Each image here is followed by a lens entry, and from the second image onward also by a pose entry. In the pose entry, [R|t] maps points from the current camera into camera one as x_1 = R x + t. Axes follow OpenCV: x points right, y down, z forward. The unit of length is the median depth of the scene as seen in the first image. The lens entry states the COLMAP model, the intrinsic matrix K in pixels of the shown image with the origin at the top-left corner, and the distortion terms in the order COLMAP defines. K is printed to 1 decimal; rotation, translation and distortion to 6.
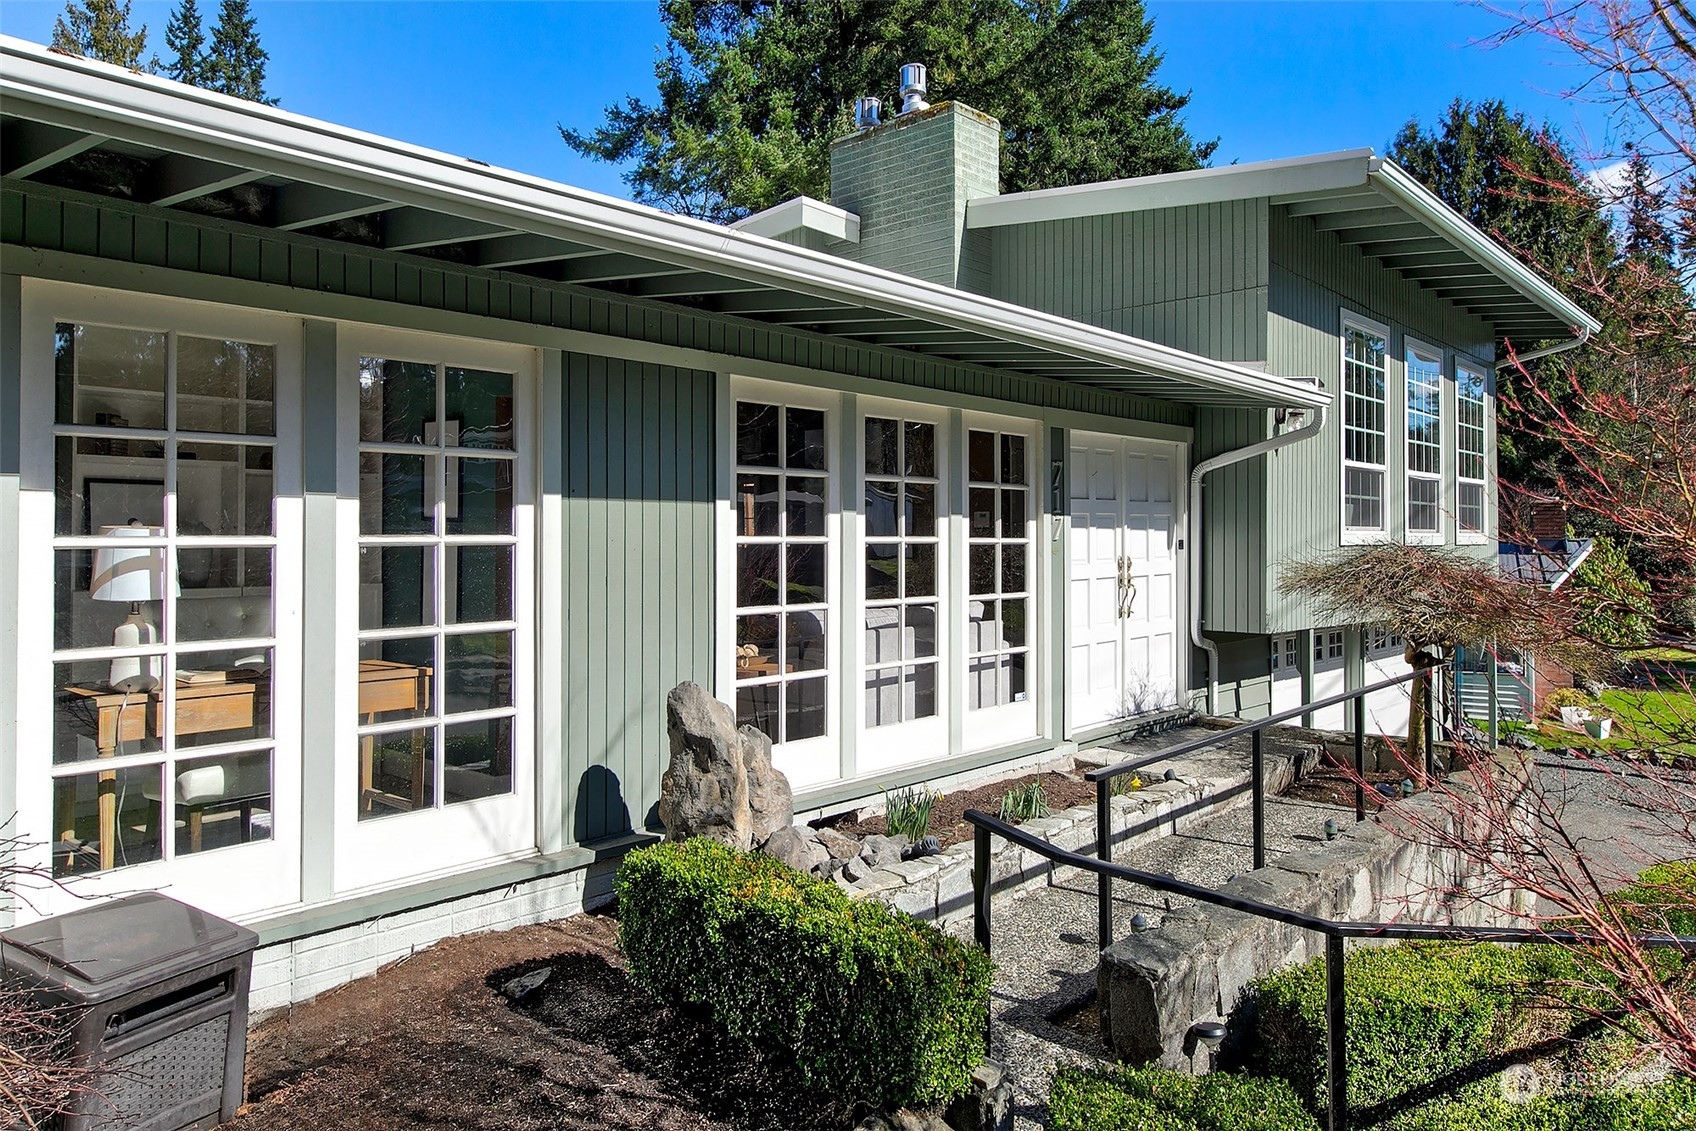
lens RADIAL K [[1178.6, 0, 847.0], [0, 1178.6, 550.7], [0, 0, 1]] dist [0.006146, 0.008864]
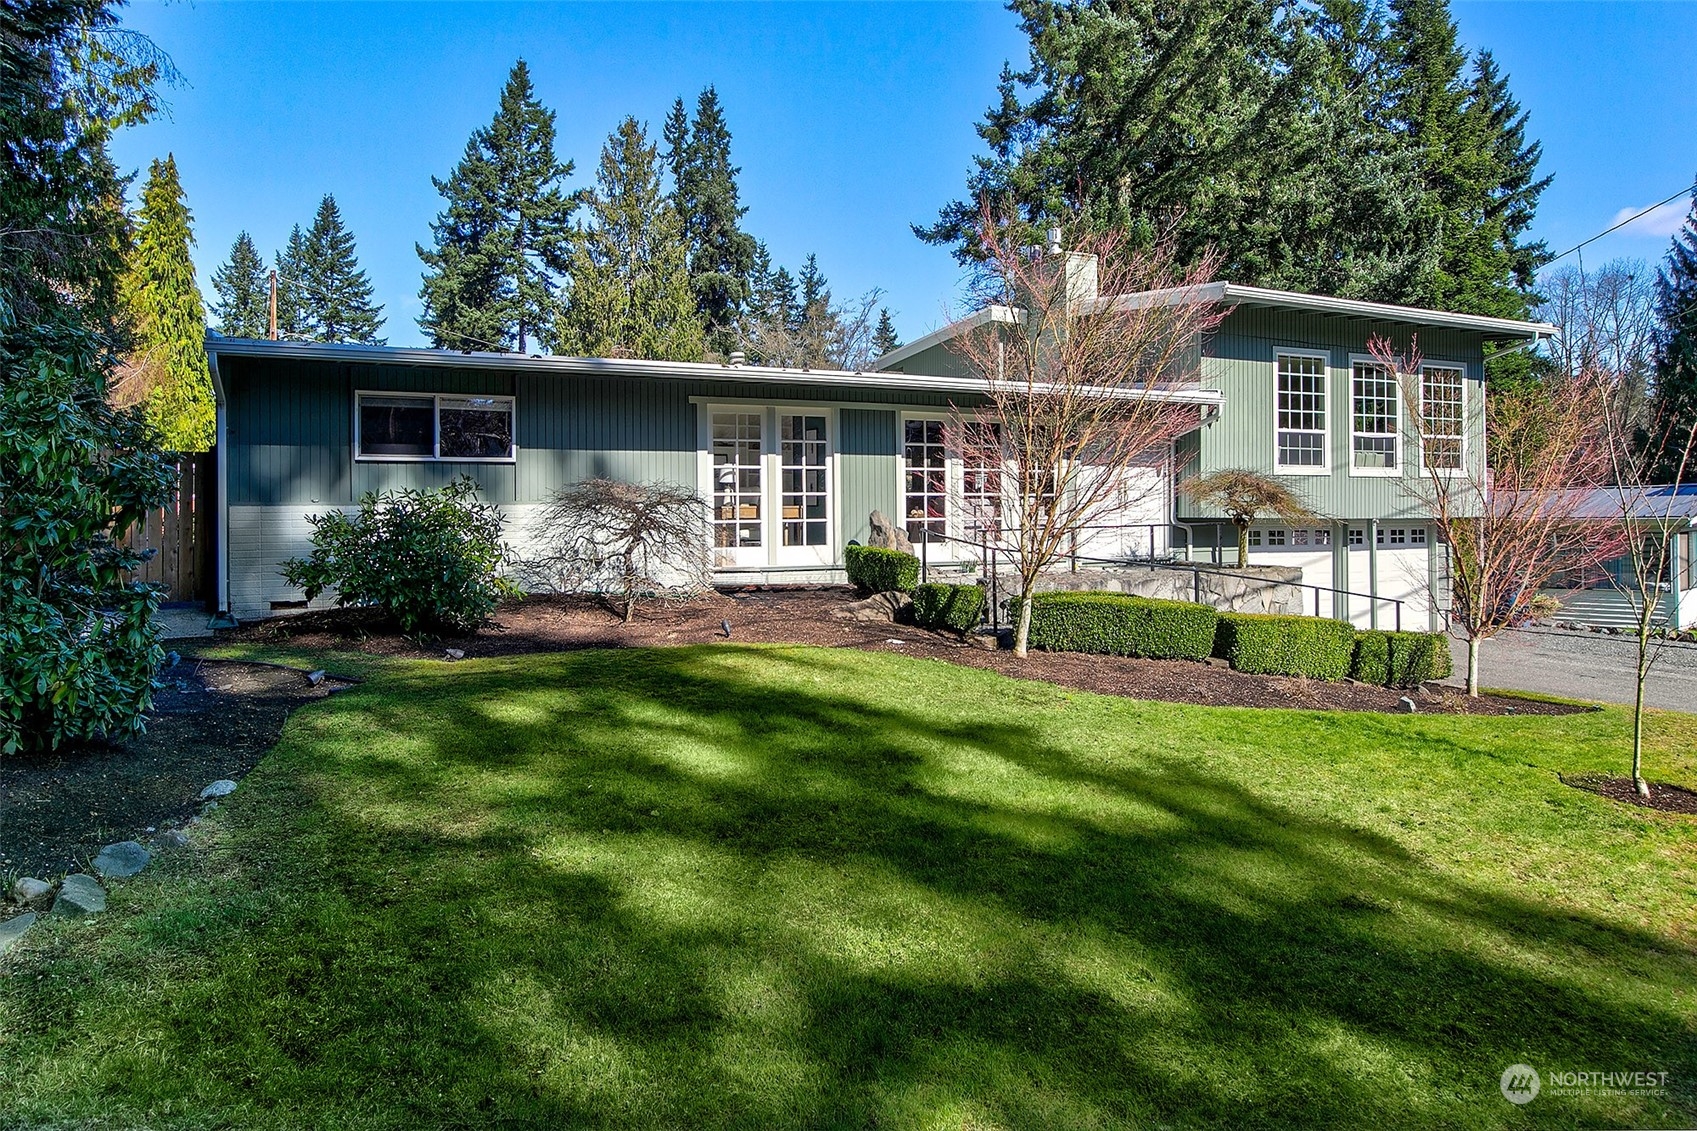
lens RADIAL K [[1091.6, 0, 851.6], [0, 1091.6, 560.9], [0, 0, 1]] dist [0.035744, -0.000110]
pose [[0.940479, 0.005038, -0.339816, 0.665543], [0.006497, 0.999441, 0.032798, 0.122462], [0.339791, -0.033053, 0.939920, -1.496979]]
